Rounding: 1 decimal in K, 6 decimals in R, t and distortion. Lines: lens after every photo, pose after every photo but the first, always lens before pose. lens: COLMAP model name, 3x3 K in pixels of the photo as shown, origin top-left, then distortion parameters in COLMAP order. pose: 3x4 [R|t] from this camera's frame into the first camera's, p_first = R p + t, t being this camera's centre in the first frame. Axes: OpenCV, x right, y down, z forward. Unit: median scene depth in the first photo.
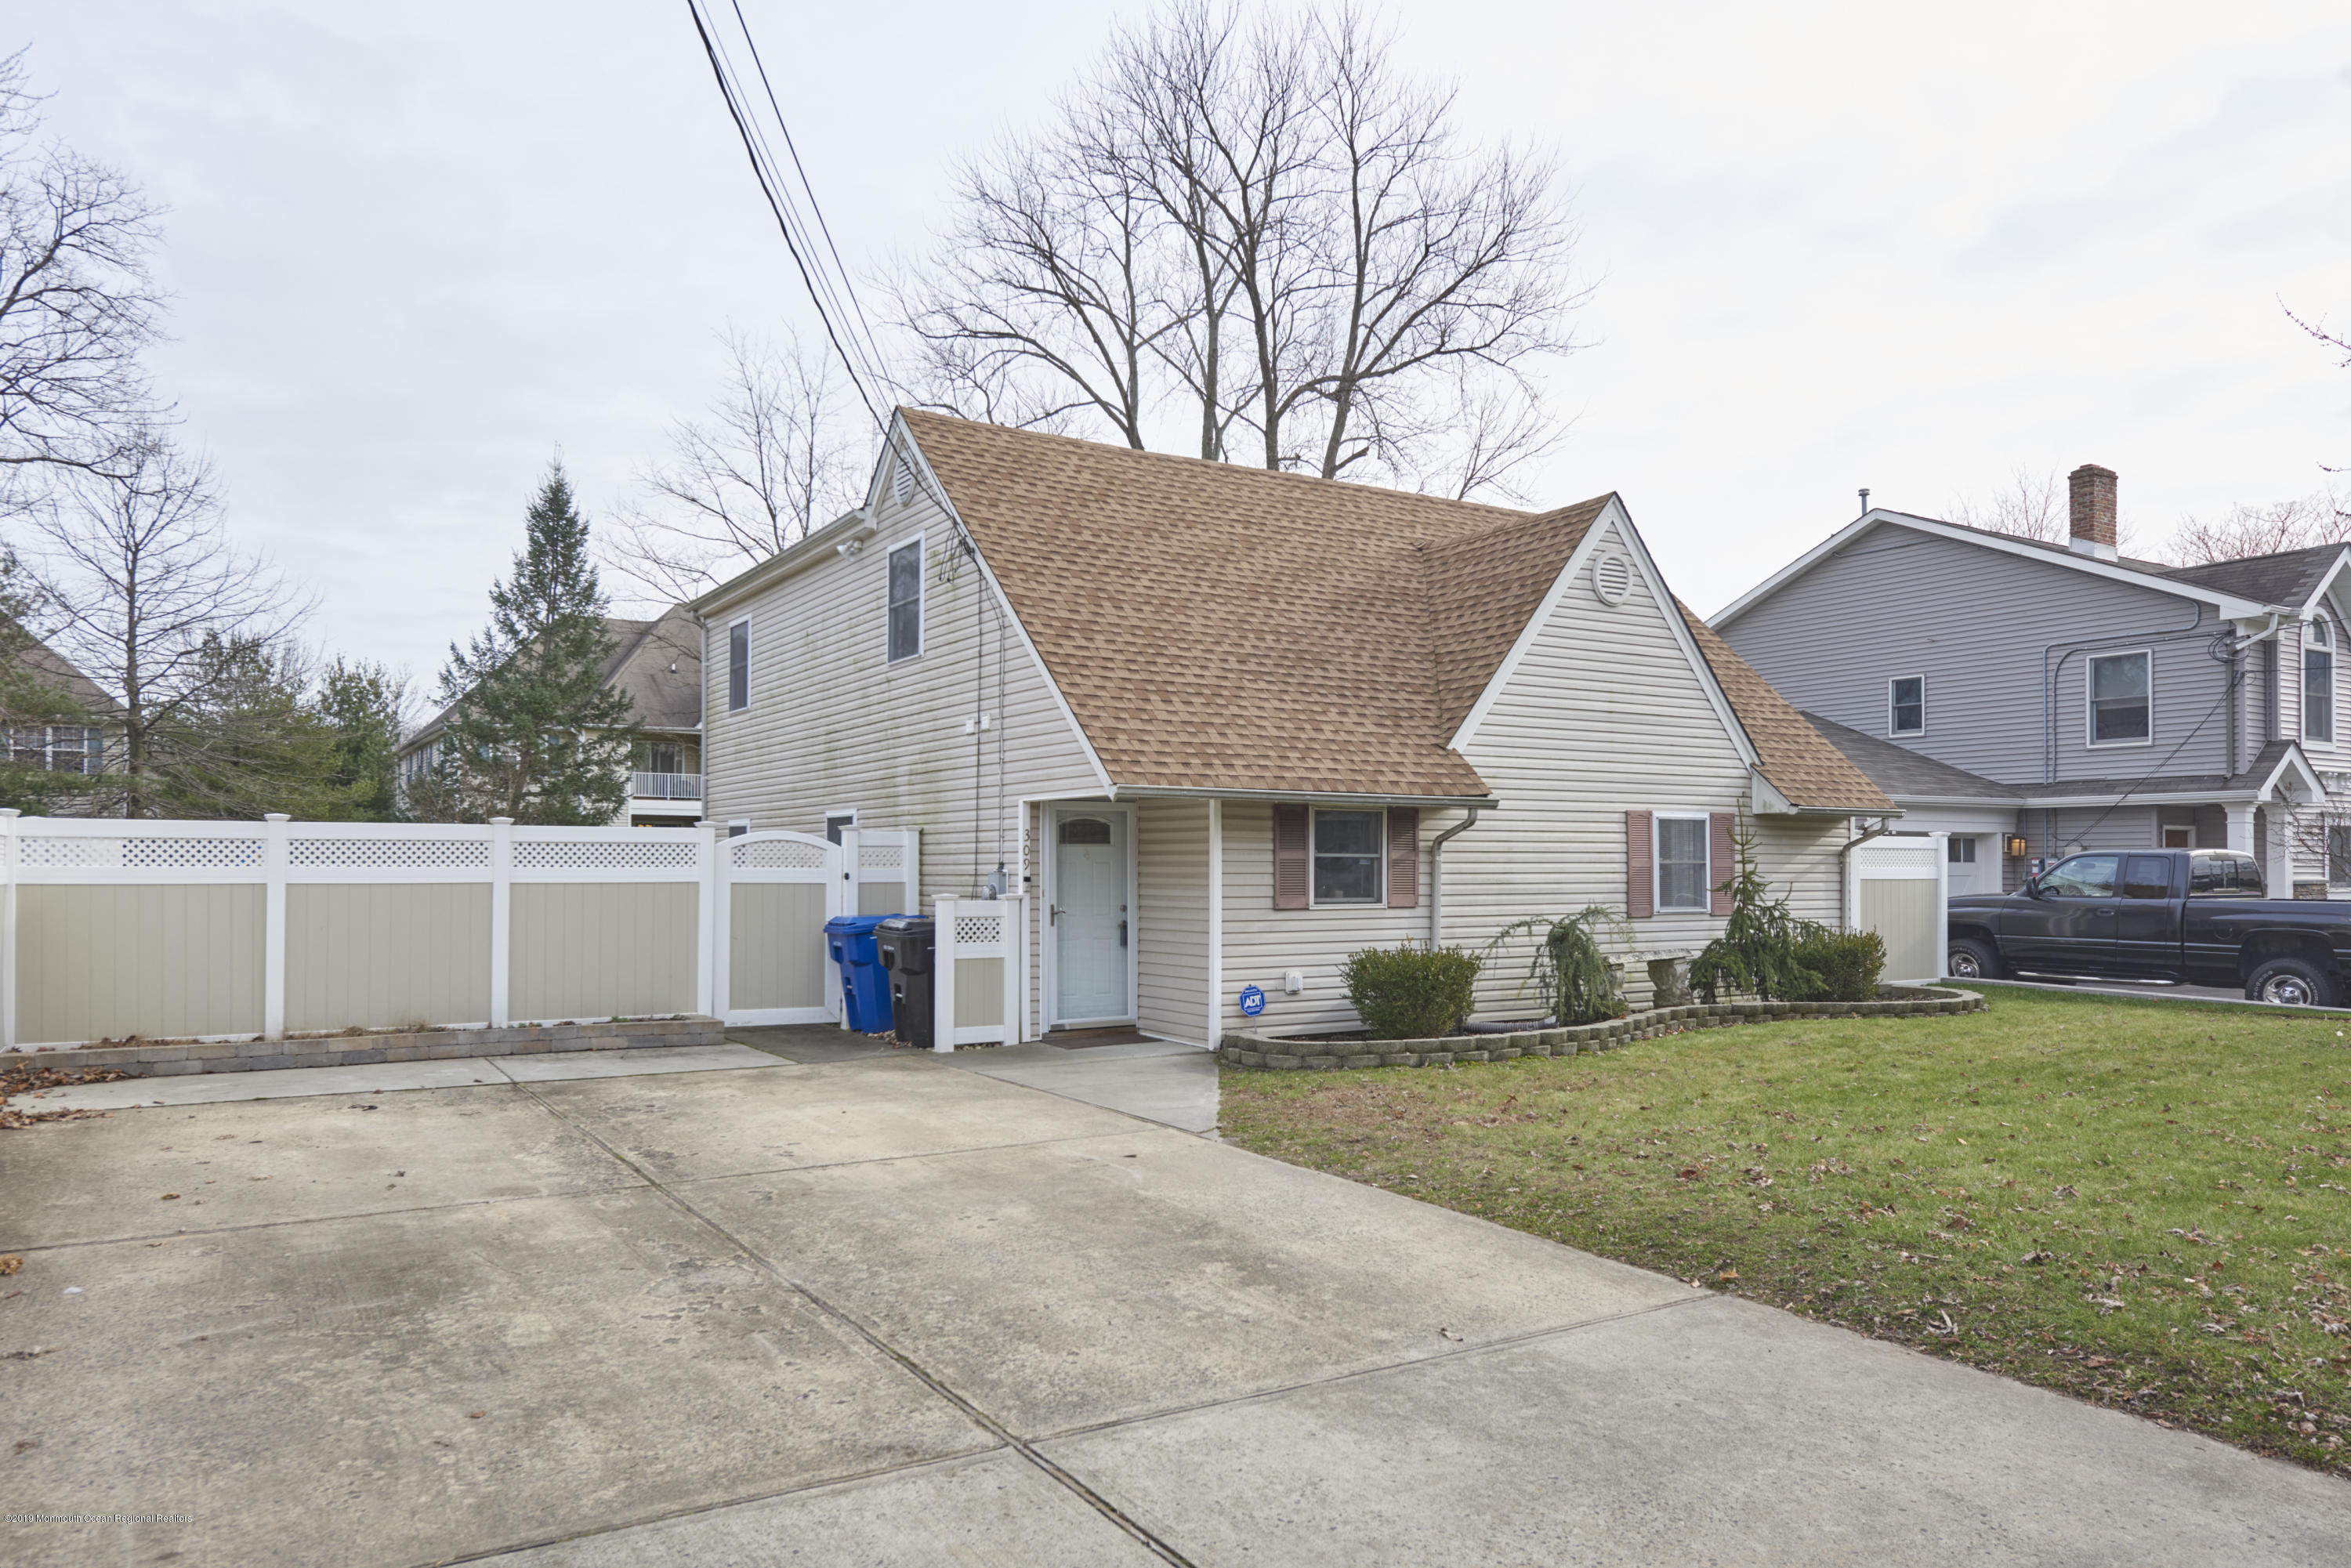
lens RADIAL K [[1535.4, 0, 1139.2], [0, 1535.4, 865.0], [0, 0, 1]] dist [-0.004958, 0.002106]
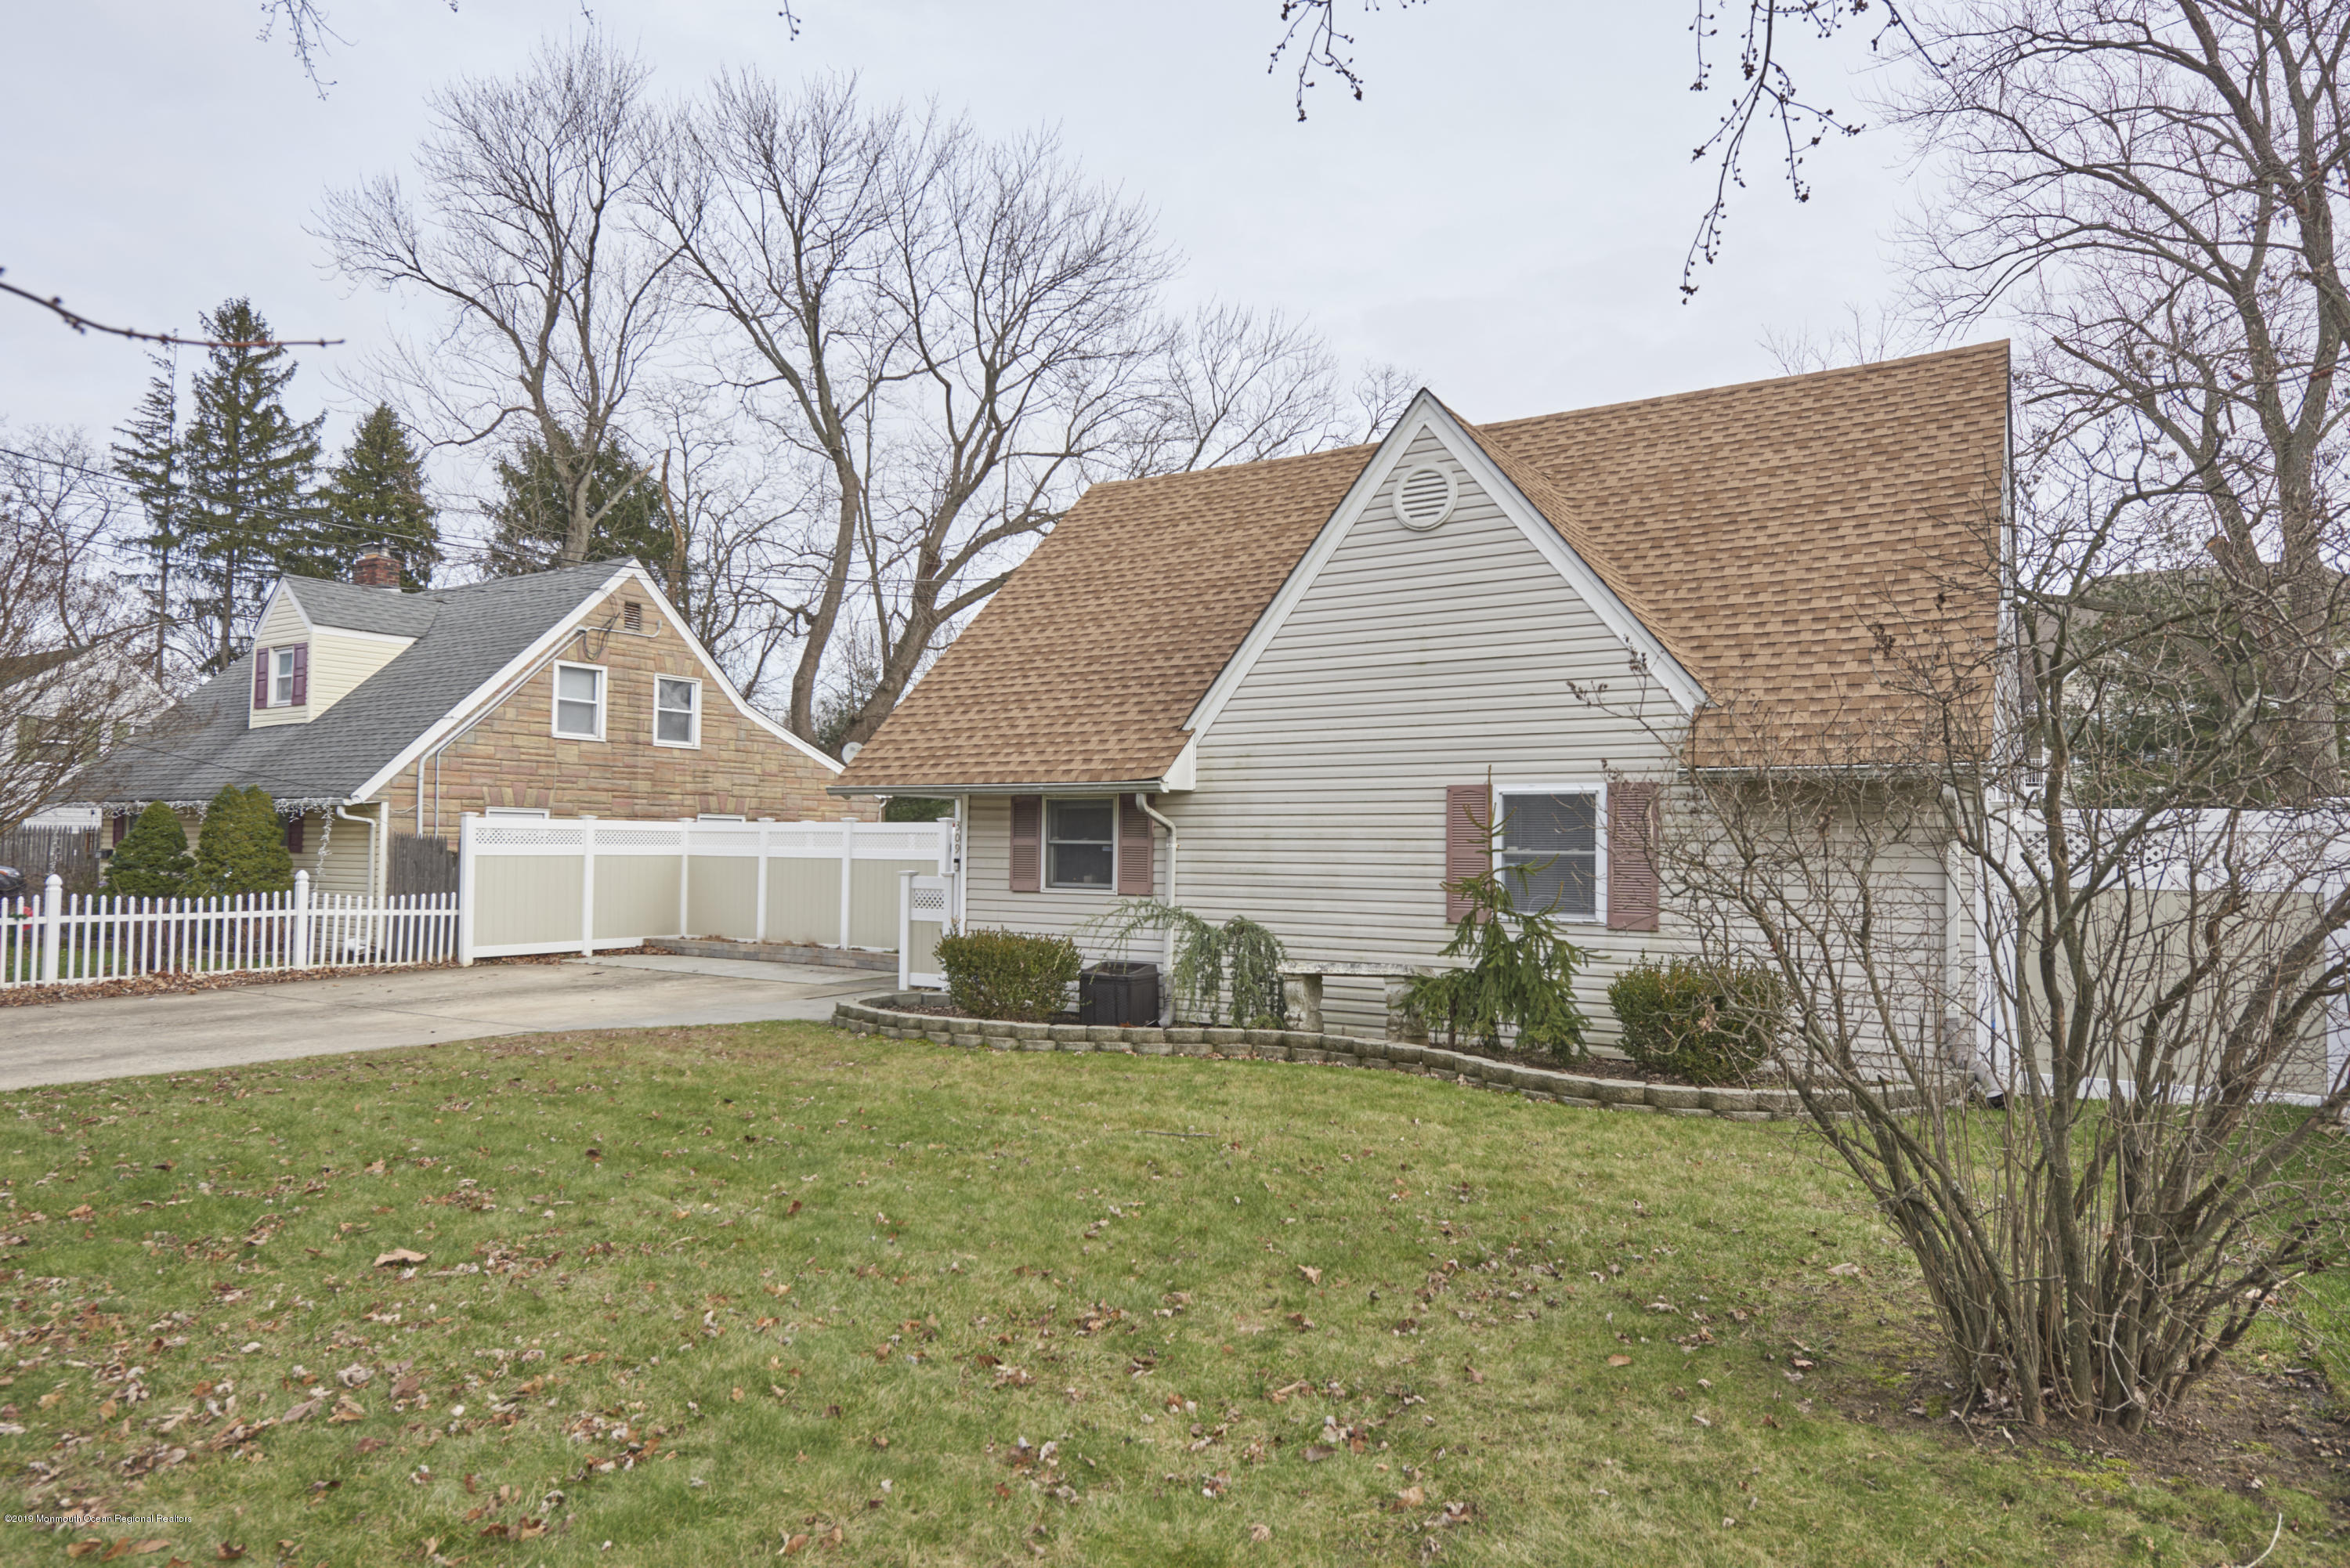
lens RADIAL K [[1373.5, 0, 1175.0], [0, 1373.5, 793.8], [0, 0, 1]] dist [-0.002194, 0.000888]
pose [[0.455132, -0.030394, -0.889905, 0.968500], [-0.009471, 0.999195, -0.038971, -0.003193], [0.890374, 0.026165, 0.454478, 0.619595]]
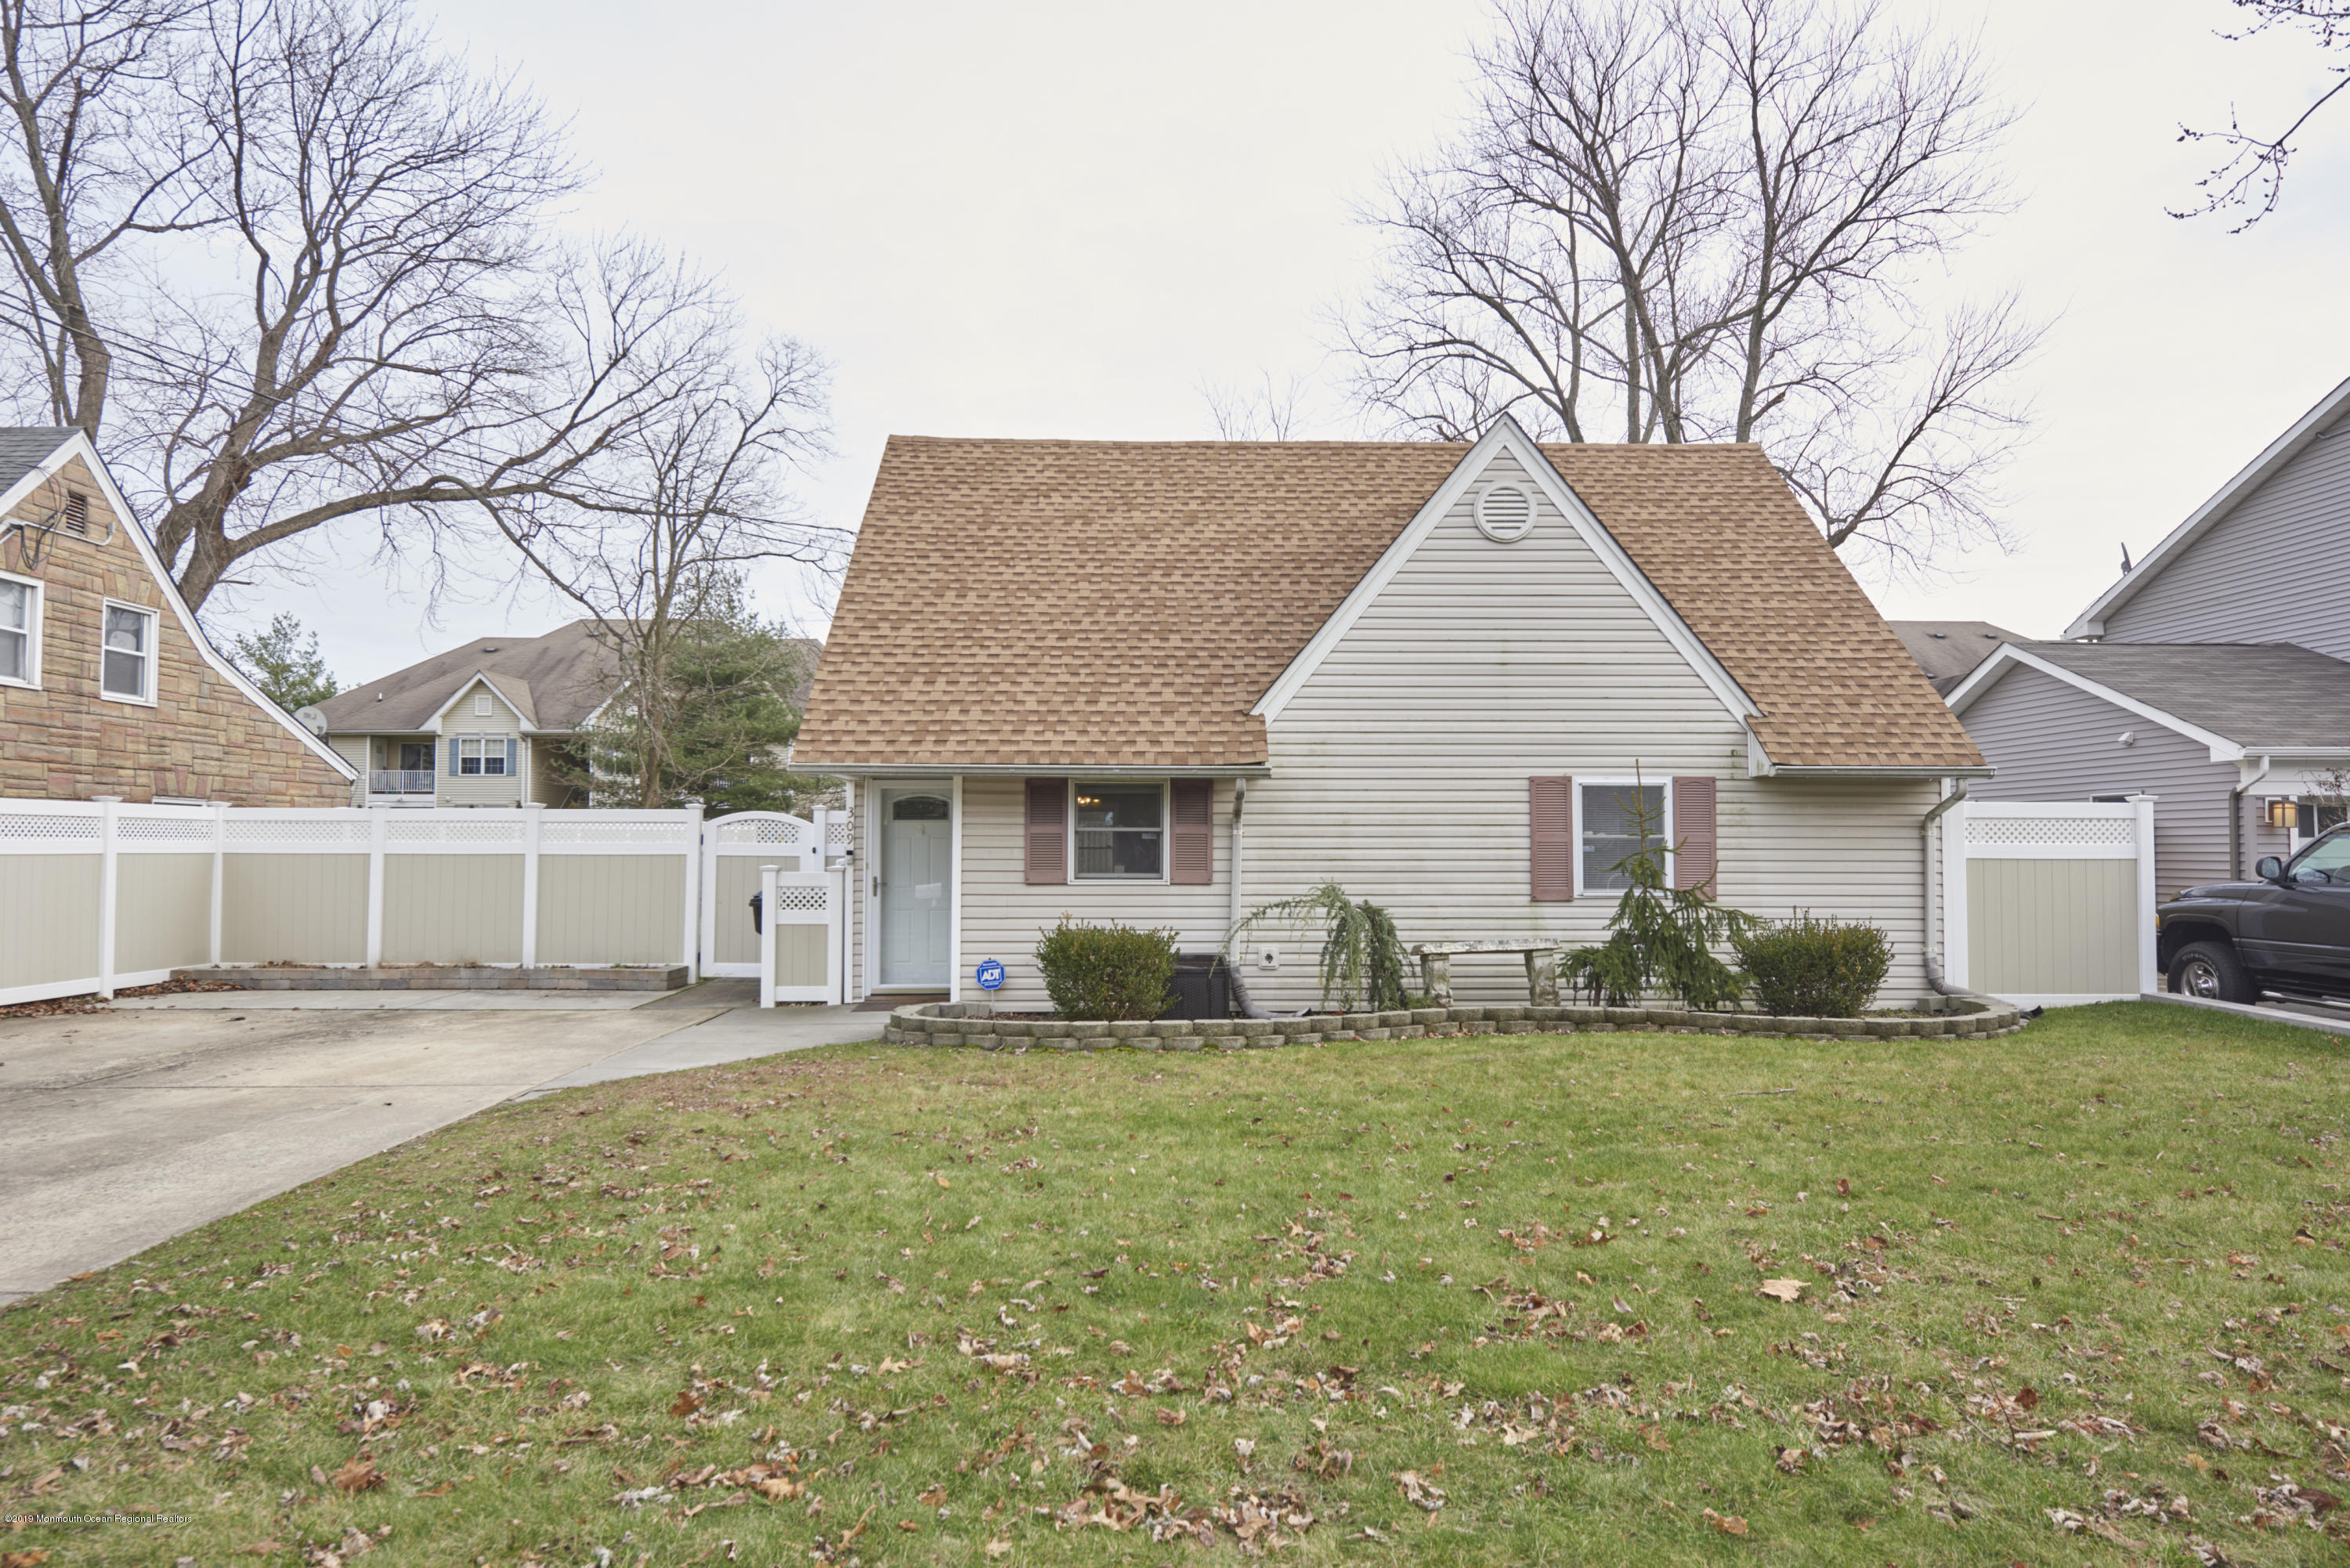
lens RADIAL K [[1373.5, 0, 1172.2], [0, 1373.5, 790.9], [0, 0, 1]] dist [-0.002194, 0.000888]
pose [[0.866884, -0.018657, -0.498160, 0.582941], [-0.000954, 0.999236, -0.039083, 0.003192], [0.498508, 0.034356, 0.866204, 0.258726]]
